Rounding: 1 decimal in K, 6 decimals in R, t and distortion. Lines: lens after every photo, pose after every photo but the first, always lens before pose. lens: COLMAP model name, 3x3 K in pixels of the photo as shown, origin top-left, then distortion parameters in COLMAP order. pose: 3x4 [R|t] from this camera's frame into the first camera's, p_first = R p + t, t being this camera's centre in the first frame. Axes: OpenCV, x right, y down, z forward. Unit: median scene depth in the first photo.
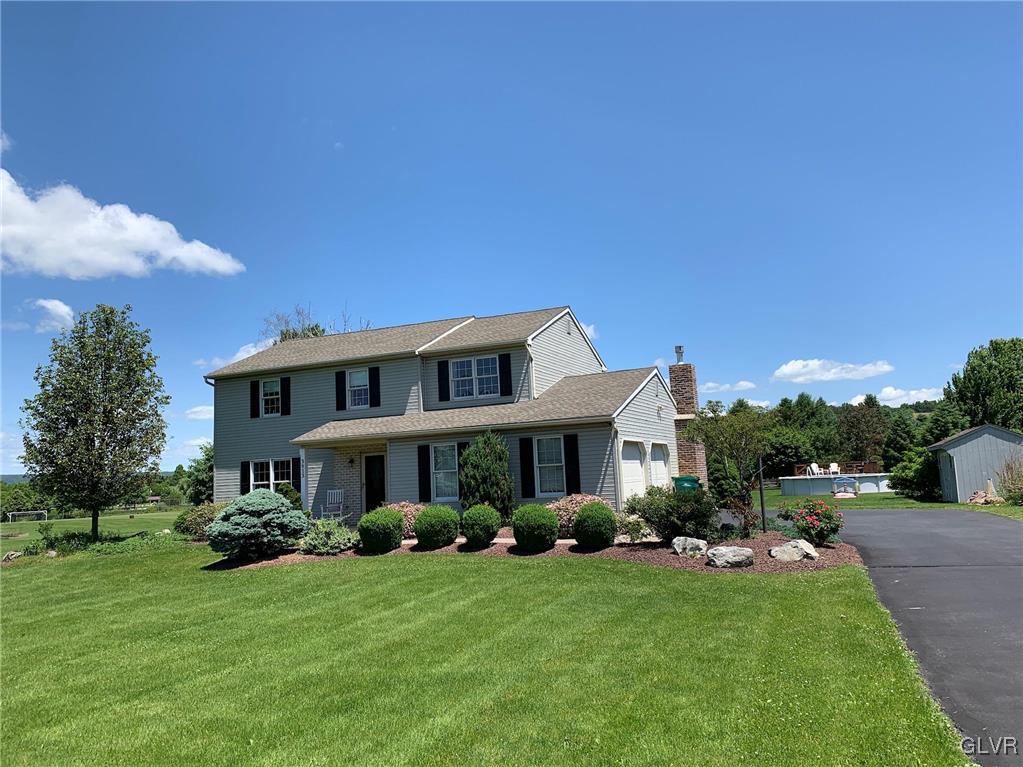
lens RADIAL K [[769.6, 0, 517.1], [0, 769.6, 370.2], [0, 0, 1]] dist [0.040519, -0.045125]
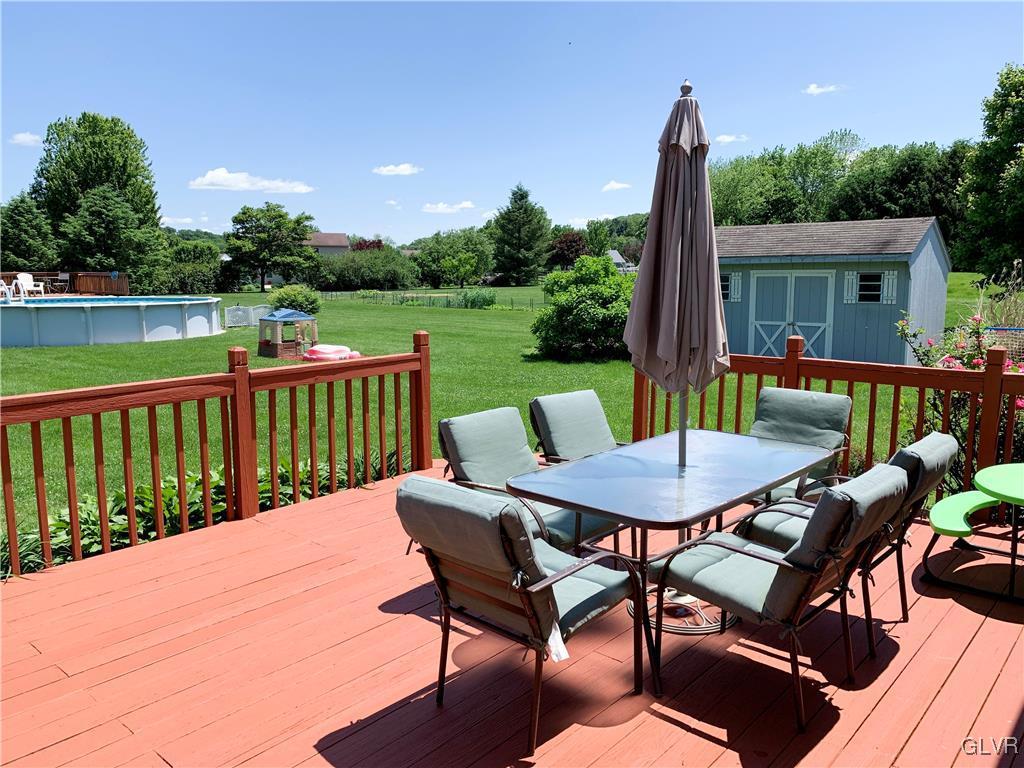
lens RADIAL K [[778.2, 0, 535.6], [0, 778.2, 378.5], [0, 0, 1]] dist [0.024507, -0.044733]
pose [[0.290608, -0.084337, 0.953118, 0.042935], [-0.150325, 0.979714, 0.132525, 0.174554], [-0.944960, -0.181790, 0.272034, 1.336951]]
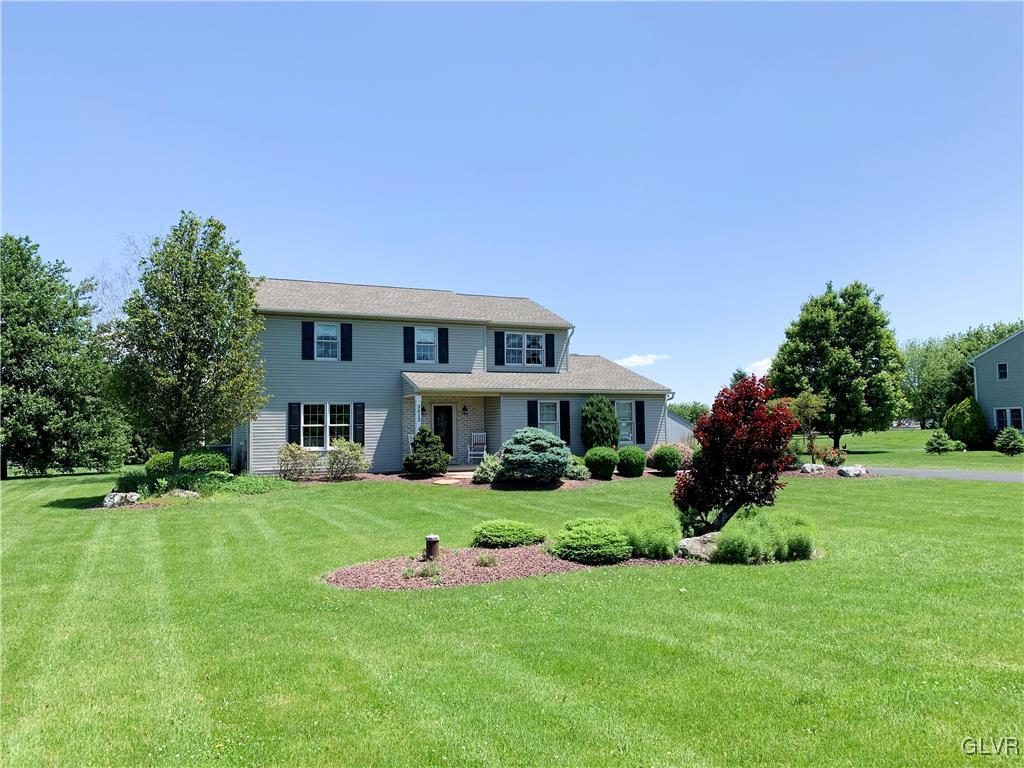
lens RADIAL K [[778.2, 0, 499.5], [0, 778.2, 383.1], [0, 0, 1]] dist [0.024507, -0.044733]
pose [[0.706979, 0.085568, 0.702039, -0.946741], [-0.118168, 0.992992, -0.002032, 0.070373], [-0.697293, -0.081523, 0.712135, 0.127595]]
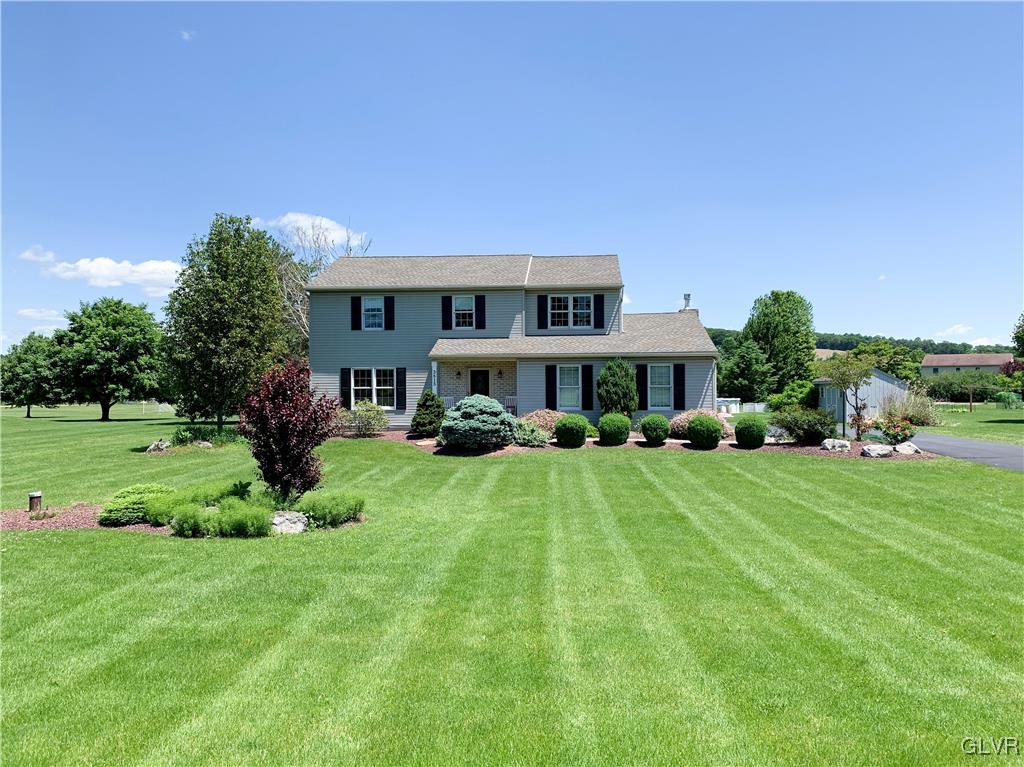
lens RADIAL K [[778.2, 0, 495.6], [0, 778.2, 389.5], [0, 0, 1]] dist [0.024507, -0.044733]
pose [[0.957208, 0.042363, 0.286284, -0.511193], [-0.080895, 0.988962, 0.124137, -0.011208], [-0.277865, -0.141984, 0.950069, -0.158863]]
